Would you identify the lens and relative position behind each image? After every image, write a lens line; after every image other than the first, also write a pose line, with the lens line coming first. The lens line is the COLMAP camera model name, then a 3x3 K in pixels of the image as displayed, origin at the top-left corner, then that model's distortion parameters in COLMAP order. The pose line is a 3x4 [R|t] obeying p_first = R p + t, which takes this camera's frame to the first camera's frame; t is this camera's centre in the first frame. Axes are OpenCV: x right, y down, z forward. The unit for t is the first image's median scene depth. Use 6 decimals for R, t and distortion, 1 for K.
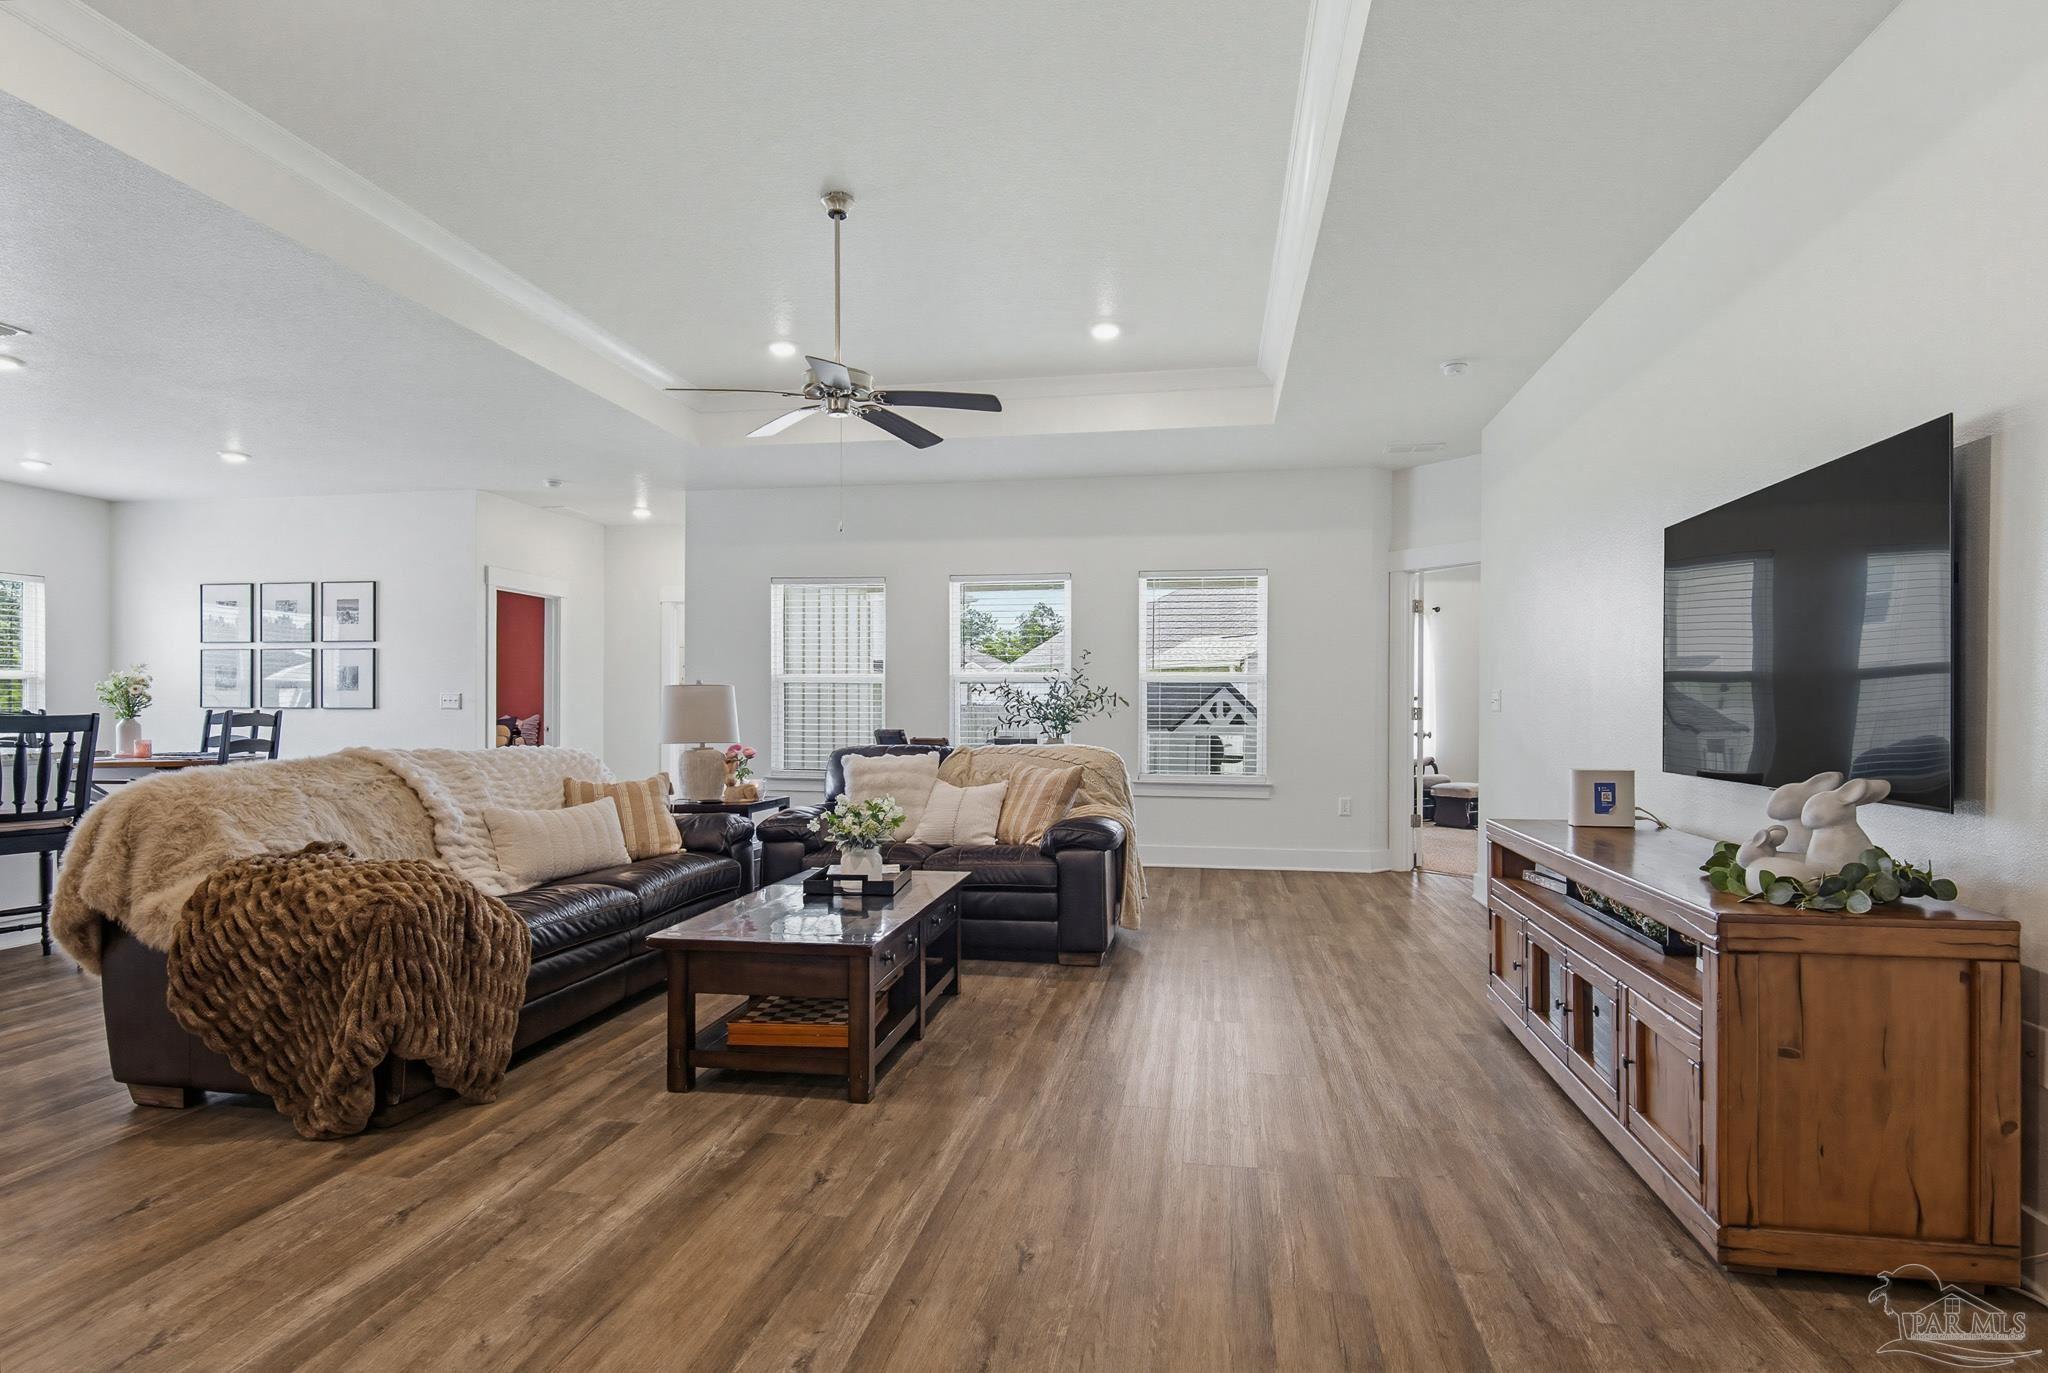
lens RADIAL K [[1098.3, 0, 1027.9], [0, 1098.3, 697.6], [0, 0, 1]] dist [-0.004253, -0.000035]
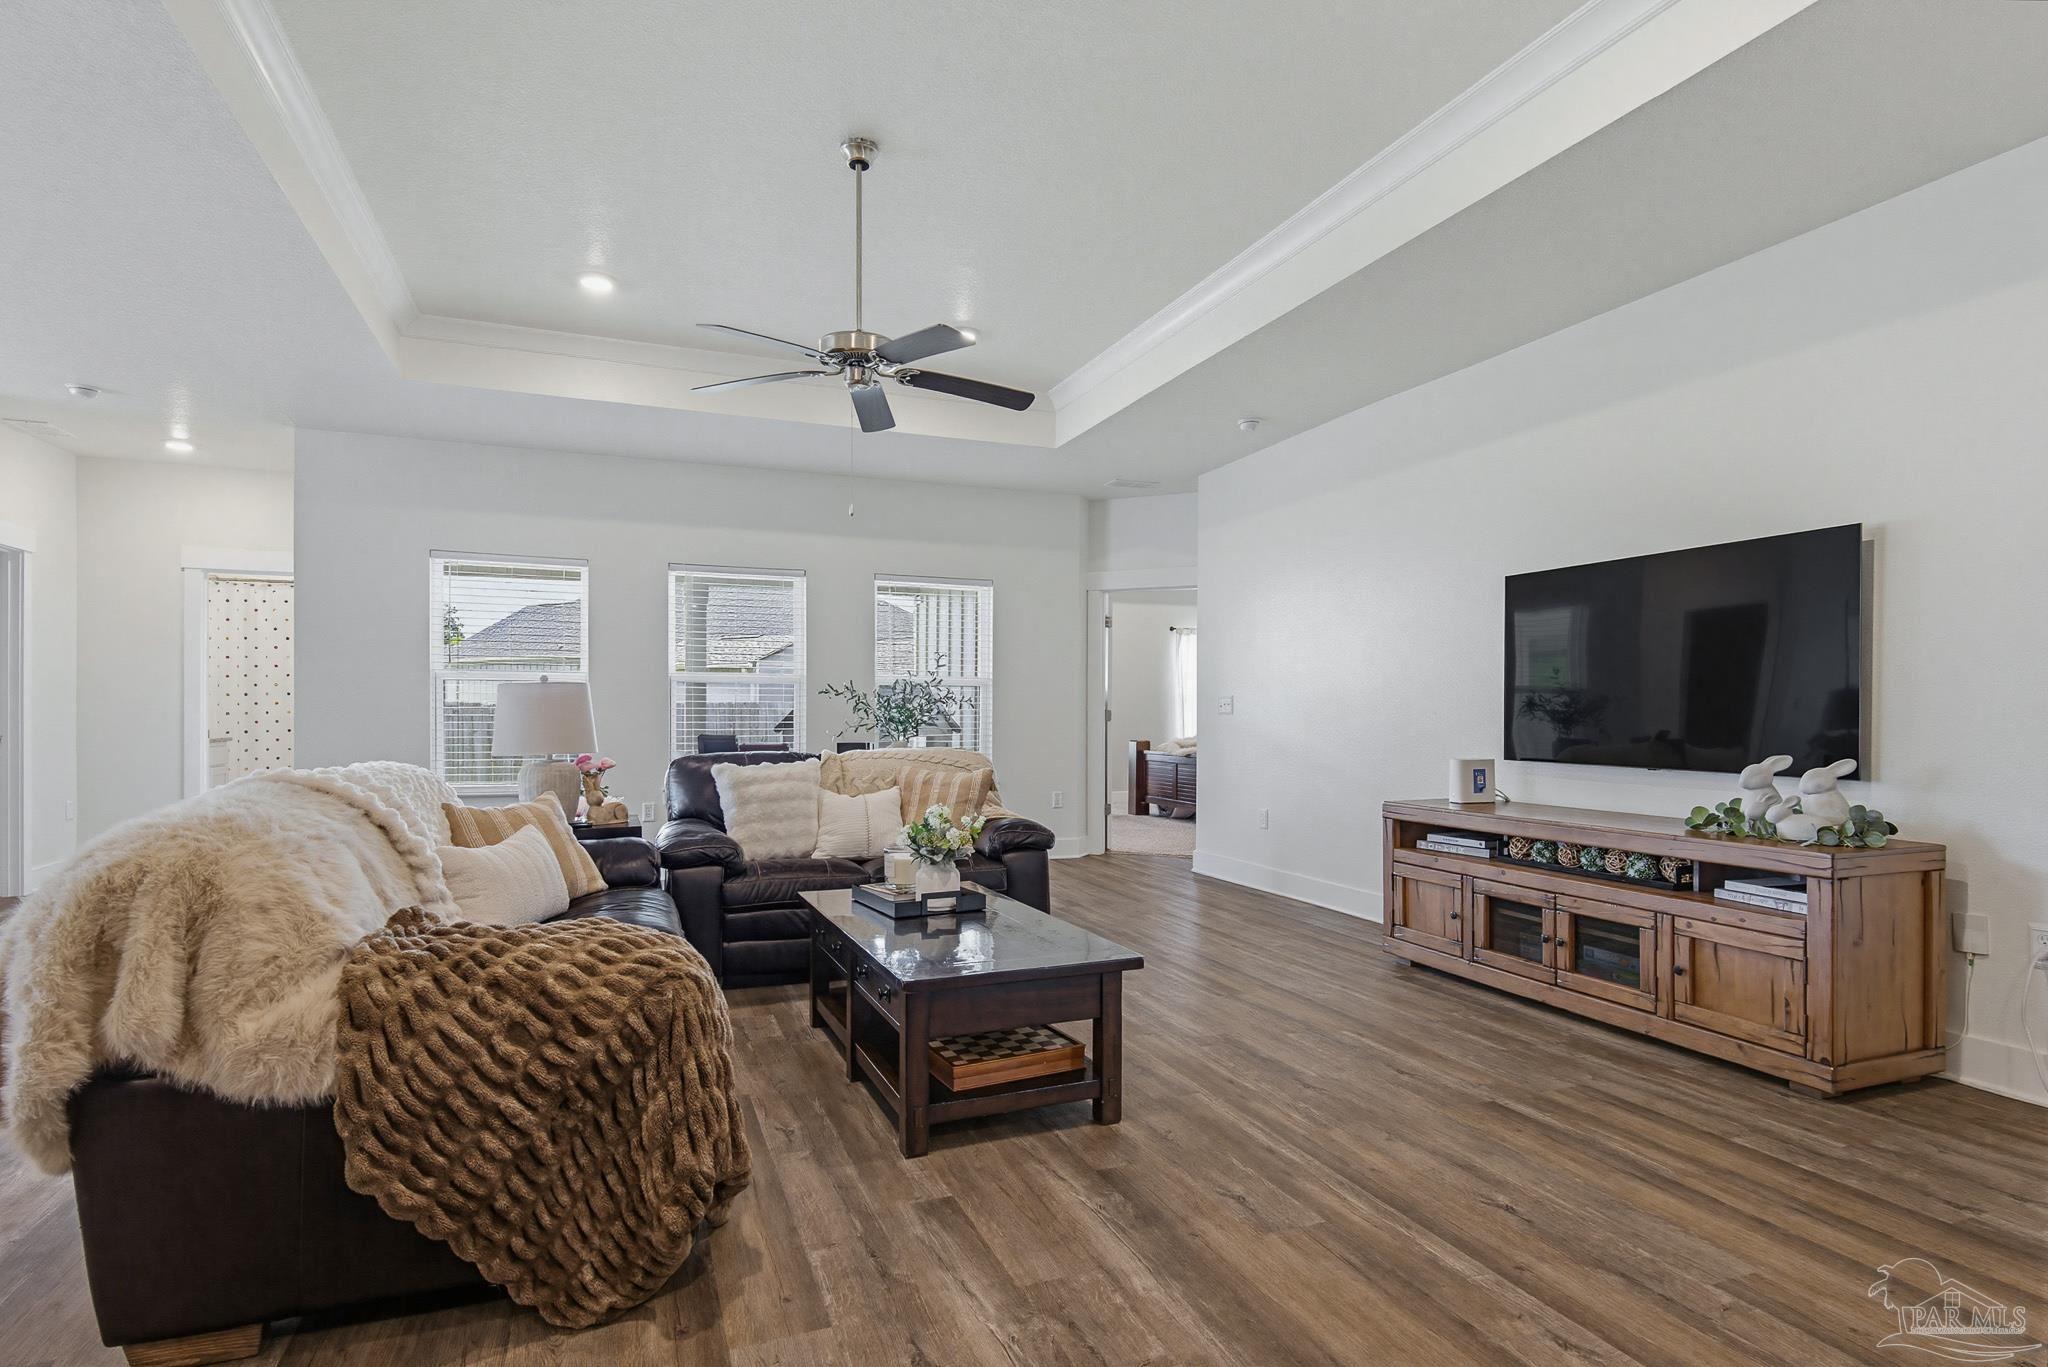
lens RADIAL K [[1066.0, 0, 1032.9], [0, 1066.0, 701.1], [0, 0, 1]] dist [0.001091, -0.000453]
pose [[0.848770, 0.005154, 0.528738, -0.767544], [-0.006436, 0.999979, 0.000585, -0.000364], [-0.528724, -0.003900, 0.848785, 0.268288]]
